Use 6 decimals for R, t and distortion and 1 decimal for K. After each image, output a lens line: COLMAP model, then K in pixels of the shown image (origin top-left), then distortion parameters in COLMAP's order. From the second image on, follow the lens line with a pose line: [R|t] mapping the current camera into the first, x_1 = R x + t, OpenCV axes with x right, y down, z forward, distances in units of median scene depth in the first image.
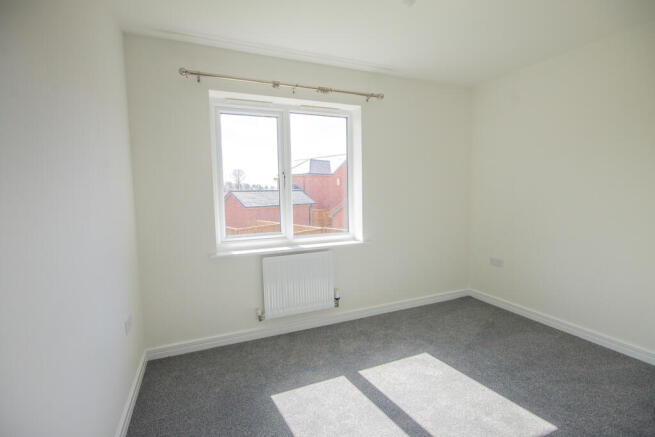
lens RADIAL K [[300.3, 0, 325.2], [0, 300.3, 215.4], [0, 0, 1]] dist [-0.031560, 0.000059]
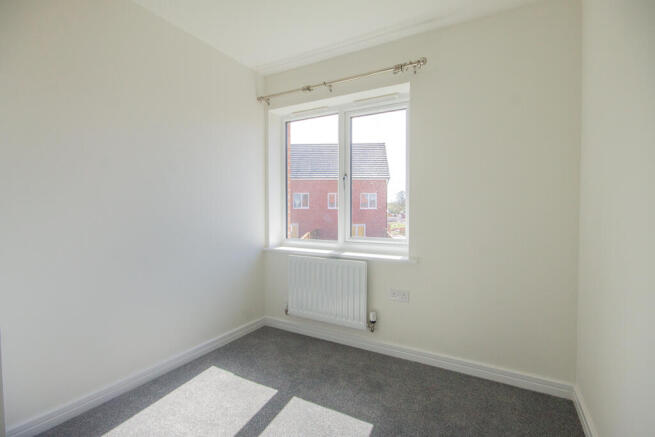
lens RADIAL K [[329.5, 0, 327.2], [0, 329.5, 207.5], [0, 0, 1]] dist [0.000469, -0.000029]
pose [[0.603349, 0.037155, -0.796612, 0.709425], [-0.054253, 0.998512, 0.005481, -0.039981], [0.795630, 0.039912, 0.604467, 0.342919]]
